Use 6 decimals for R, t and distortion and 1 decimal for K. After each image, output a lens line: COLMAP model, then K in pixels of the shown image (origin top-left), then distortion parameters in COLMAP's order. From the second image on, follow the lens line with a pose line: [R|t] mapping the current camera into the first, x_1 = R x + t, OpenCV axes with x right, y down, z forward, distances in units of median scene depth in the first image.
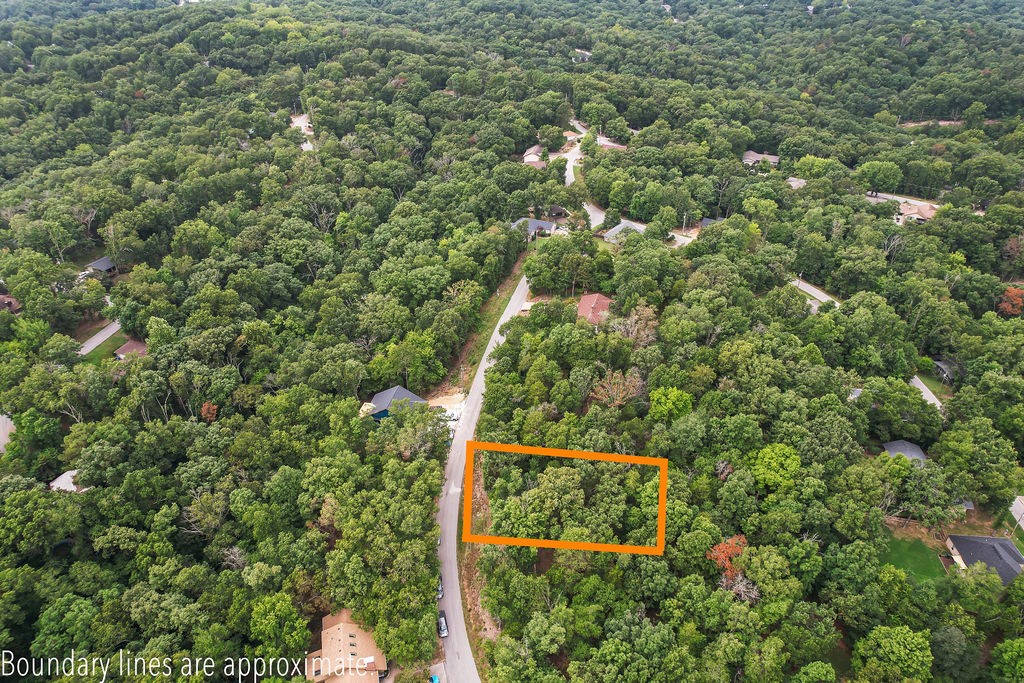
lens RADIAL K [[644.0, 0, 512.0], [0, 644.0, 341.5], [0, 0, 1]] dist [-0.077607, 0.062220]
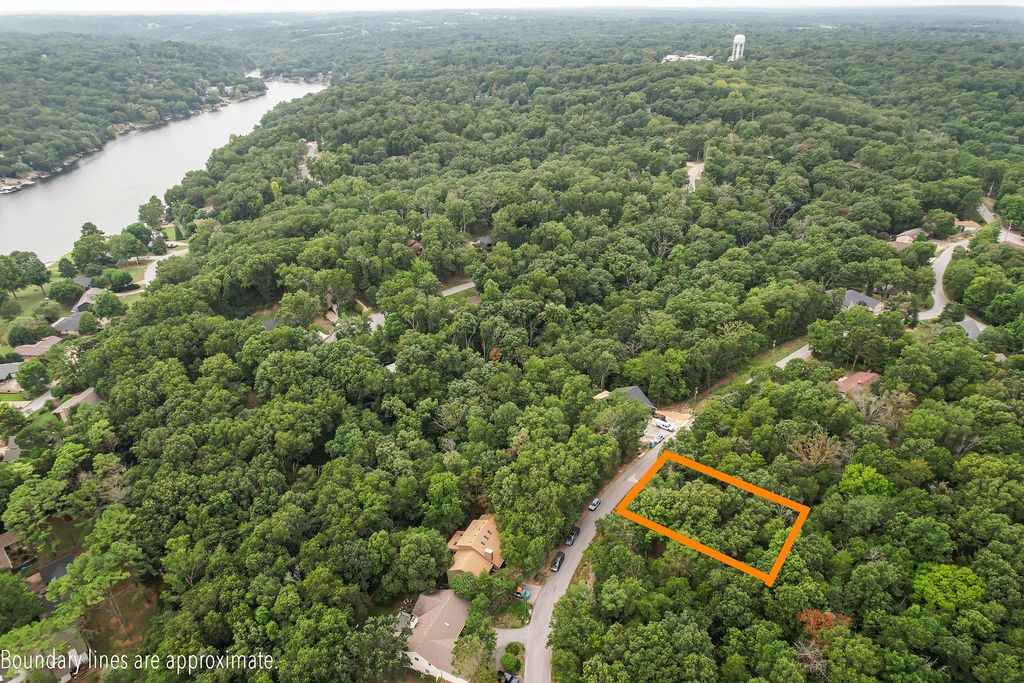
lens RADIAL K [[644.0, 0, 512.0], [0, 644.0, 341.5], [0, 0, 1]] dist [-0.077607, 0.062220]
pose [[0.783450, 0.285929, -0.551770, 0.206318], [-0.331414, 0.943309, 0.018257, 0.038872], [0.525710, 0.168561, 0.833797, -0.054779]]
